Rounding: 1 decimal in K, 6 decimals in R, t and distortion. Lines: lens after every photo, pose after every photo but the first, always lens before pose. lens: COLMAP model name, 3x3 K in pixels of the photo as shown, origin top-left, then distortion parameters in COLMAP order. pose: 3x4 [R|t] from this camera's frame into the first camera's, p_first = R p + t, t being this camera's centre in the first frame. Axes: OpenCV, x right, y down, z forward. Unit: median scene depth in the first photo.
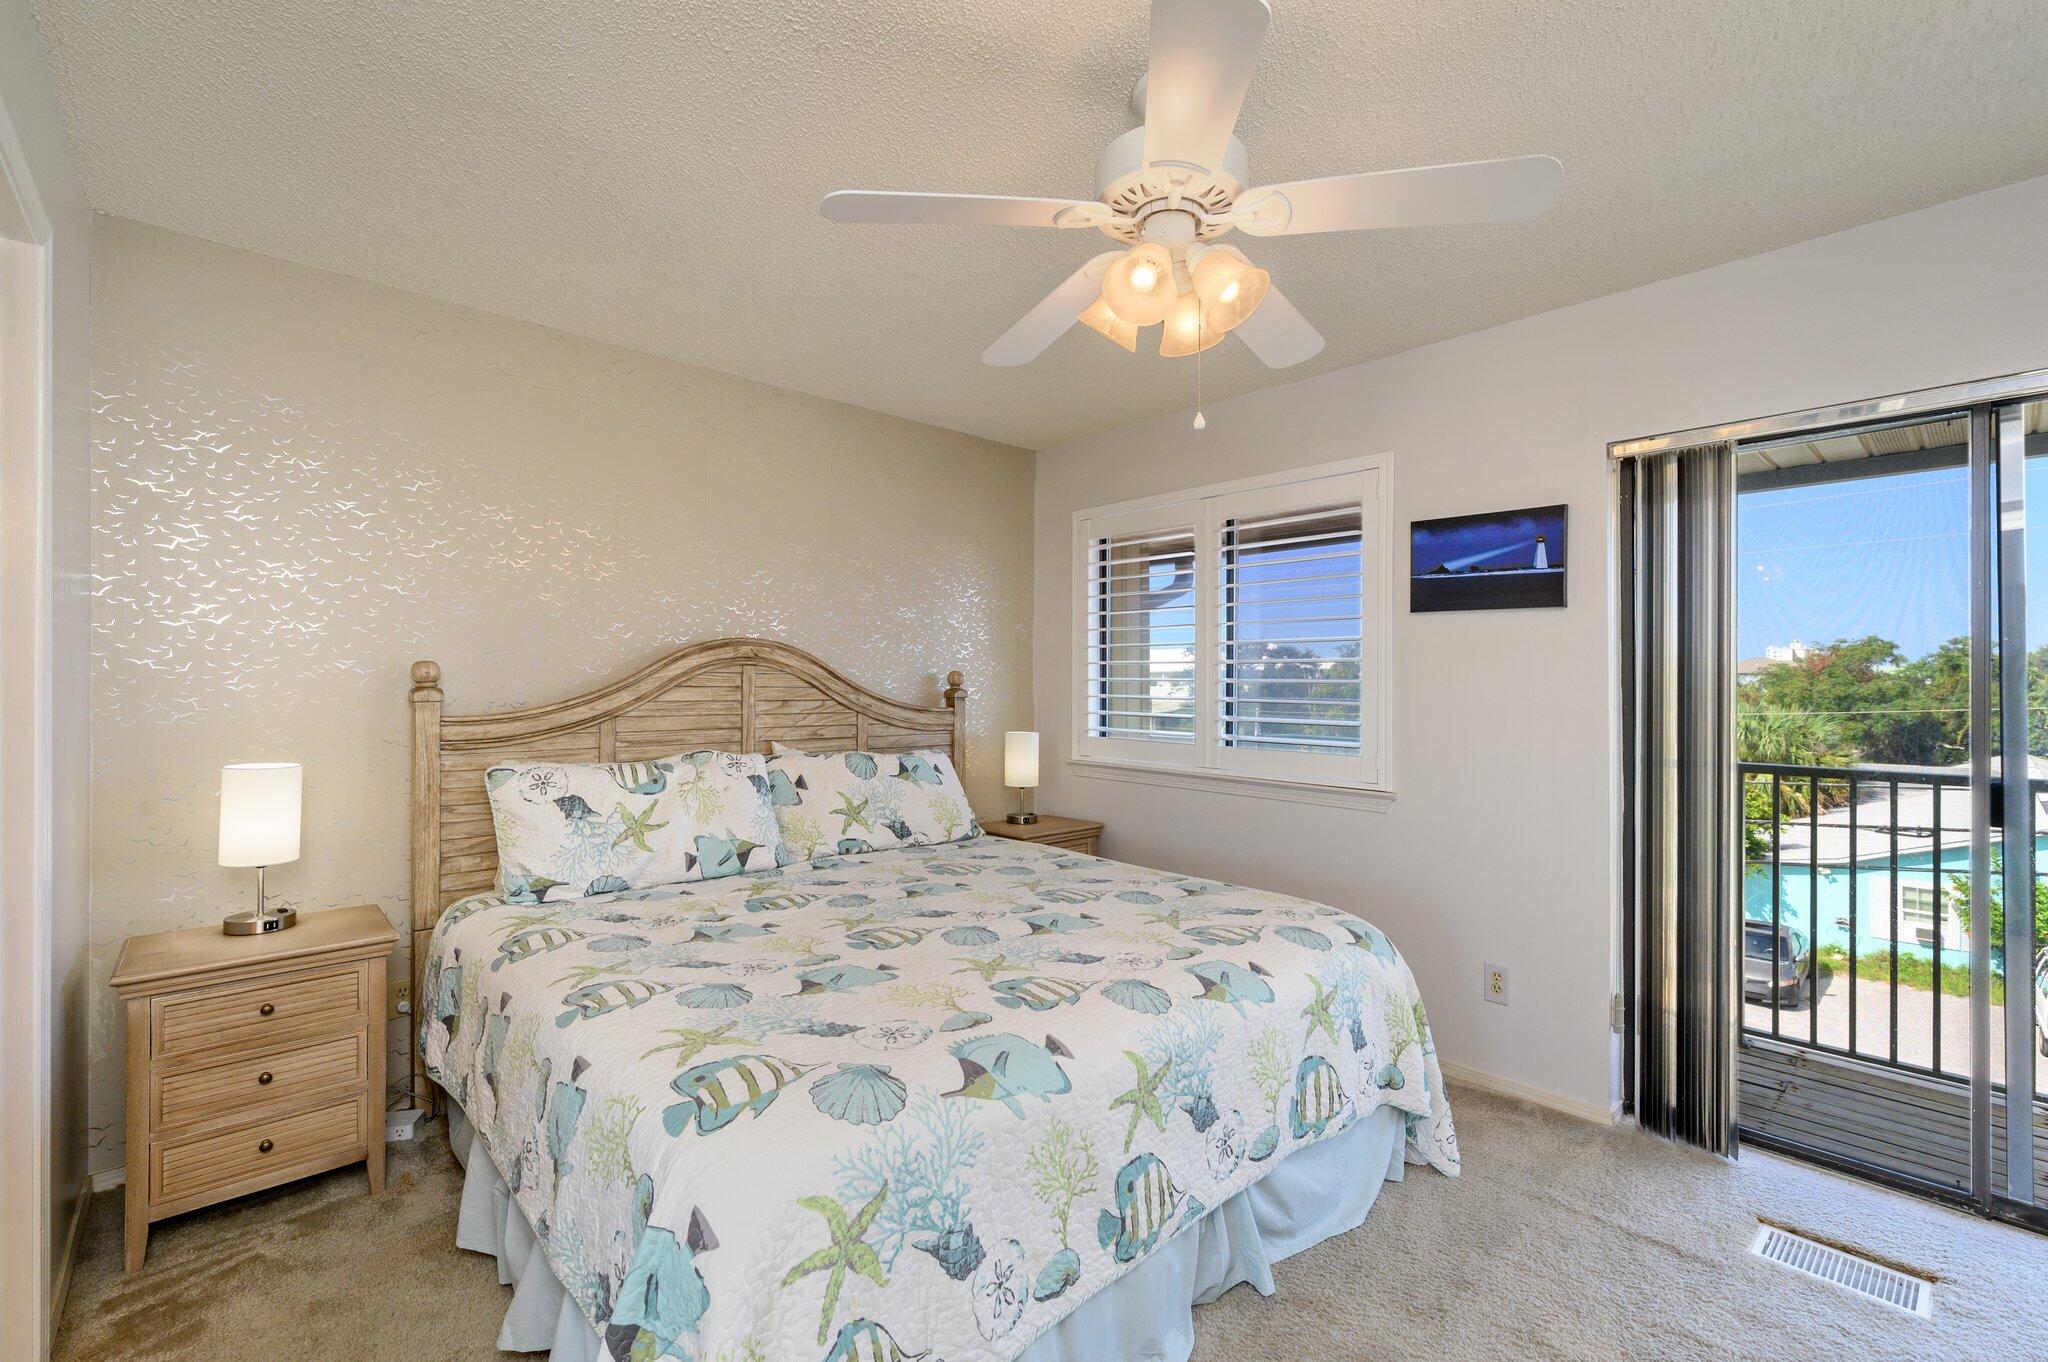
lens RADIAL K [[886.3, 0, 974.7], [0, 886.3, 682.0], [0, 0, 1]] dist [0.002060, 0.000206]
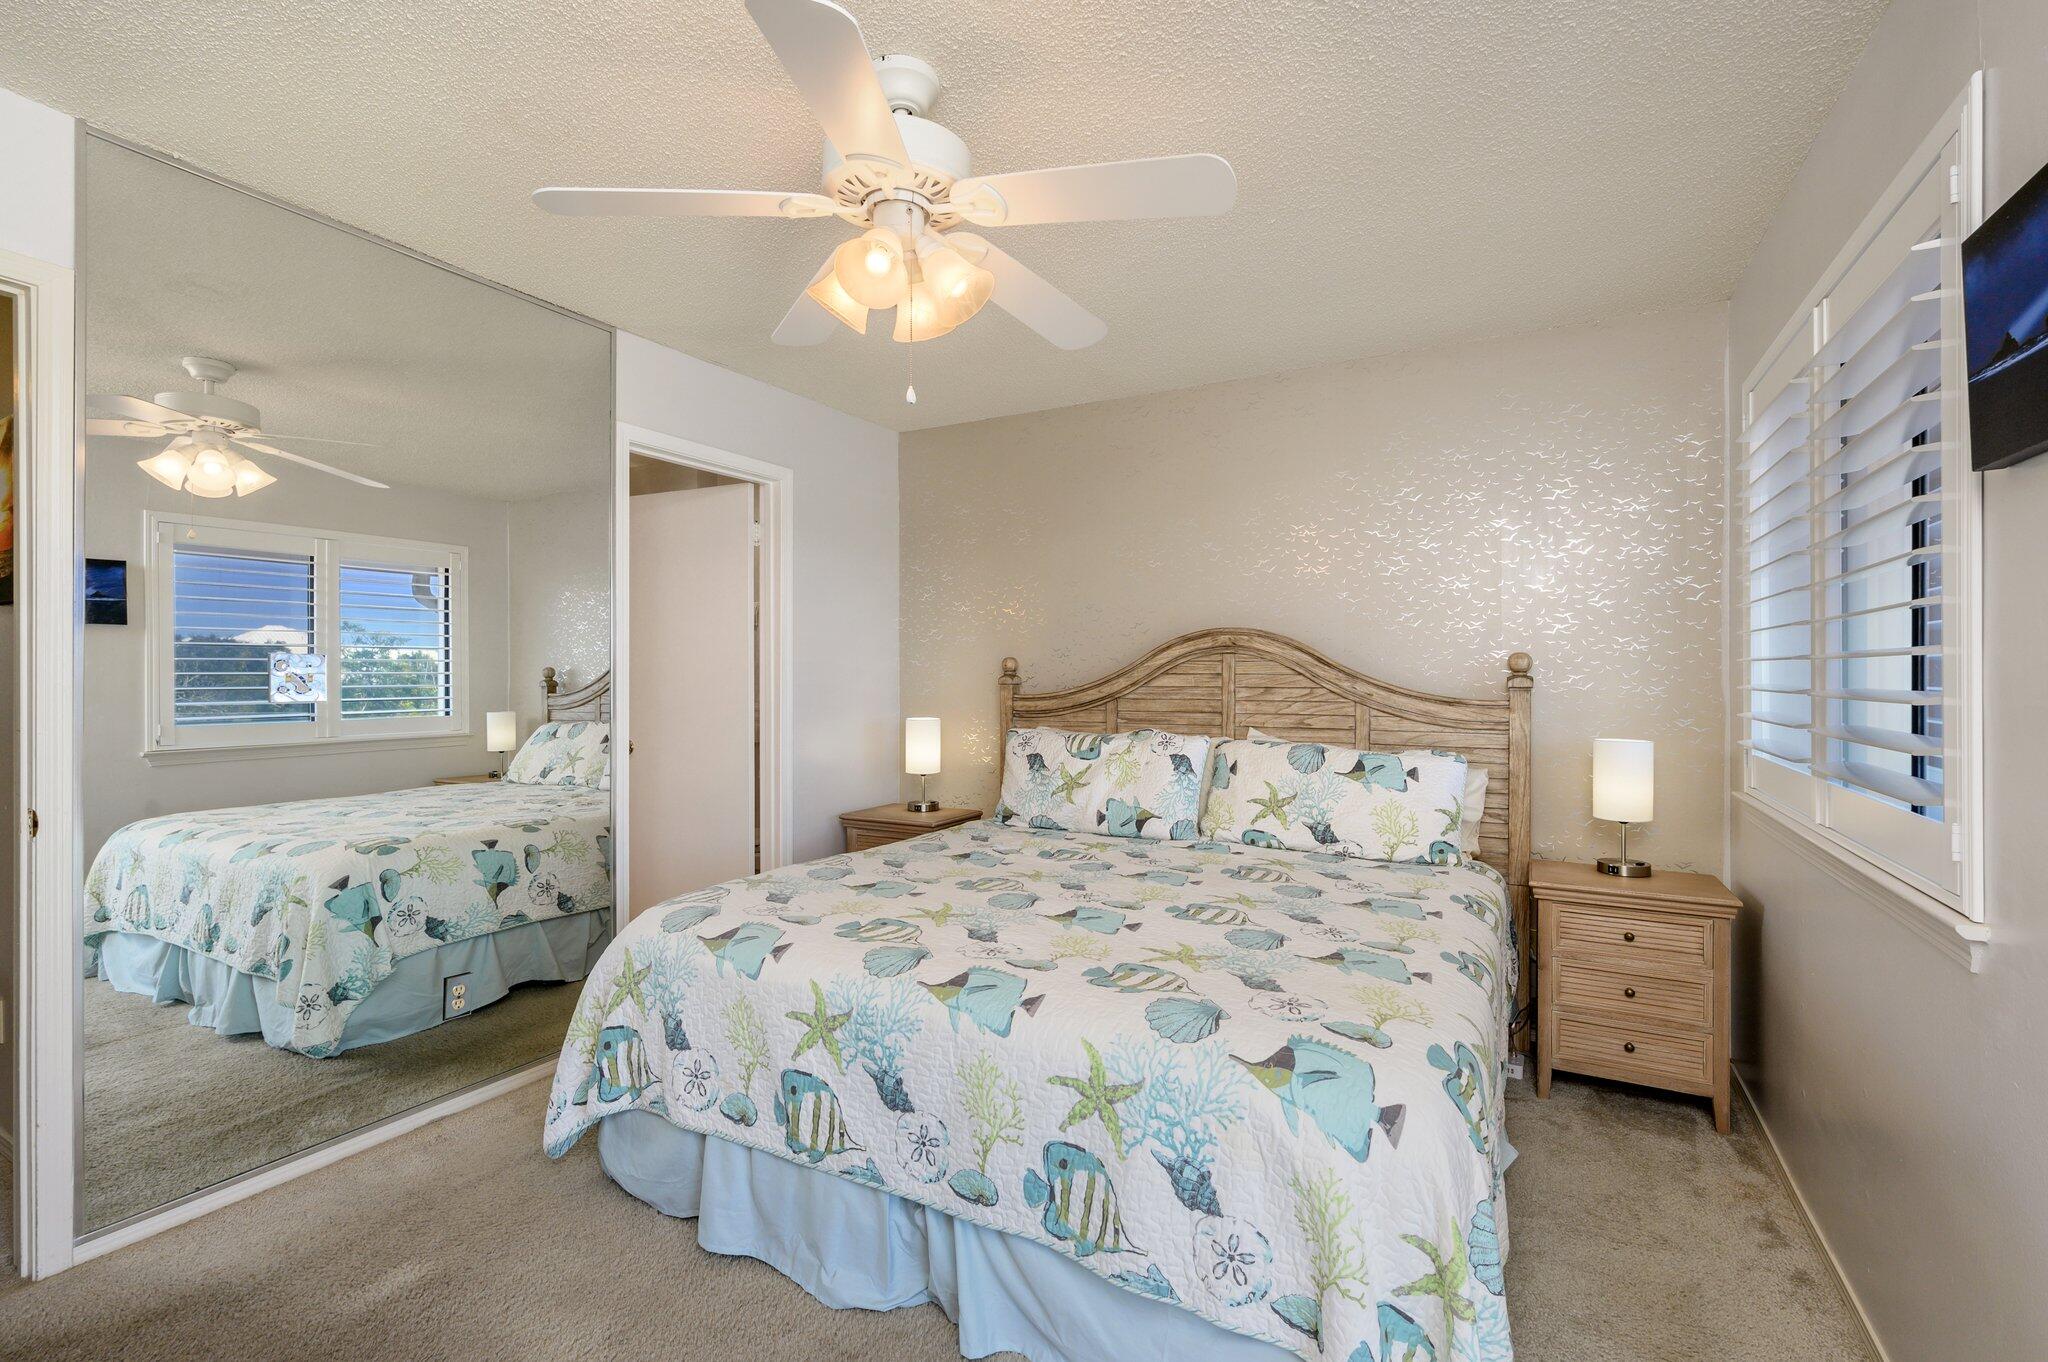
lens RADIAL K [[874.1, 0, 1024.3], [0, 874.1, 681.8], [0, 0, 1]] dist [-0.002139, 0.000036]
pose [[0.335560, 0.000060, -0.942019, 0.758550], [0.001994, 0.999998, 0.000774, 0.015808], [0.942017, -0.002138, 0.335559, 0.500539]]
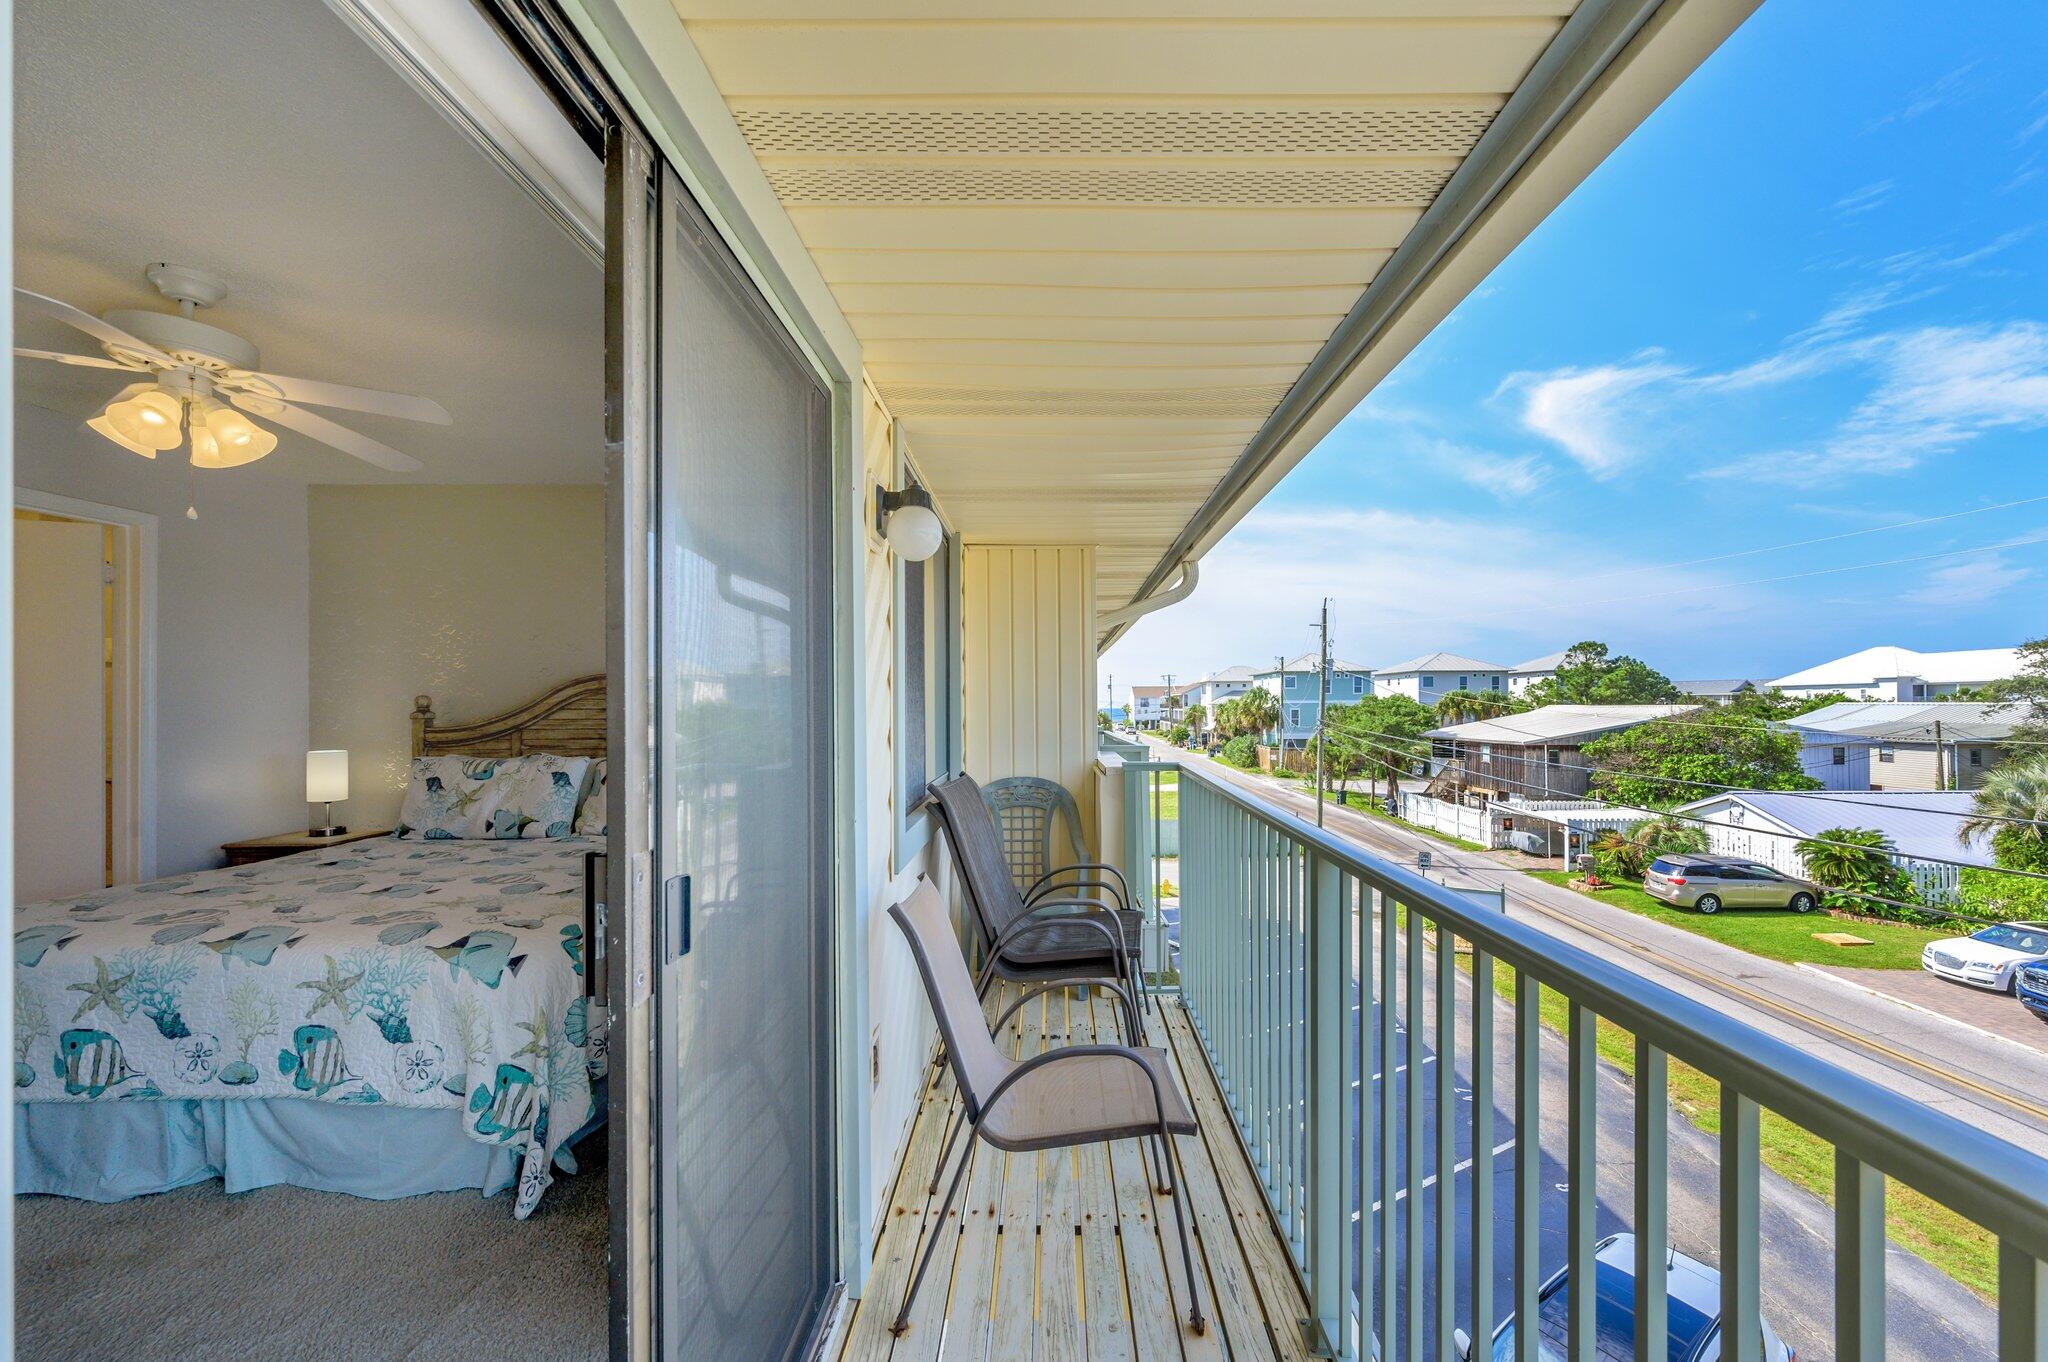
lens RADIAL K [[803.6, 0, 1029.4], [0, 803.6, 701.1], [0, 0, 1]] dist [-0.000818, 0.000418]
pose [[0.744023, -0.010379, -0.668073, 1.266313], [0.008502, 0.999945, -0.006067, 0.006575], [0.668099, -0.001166, 0.744071, 0.594224]]
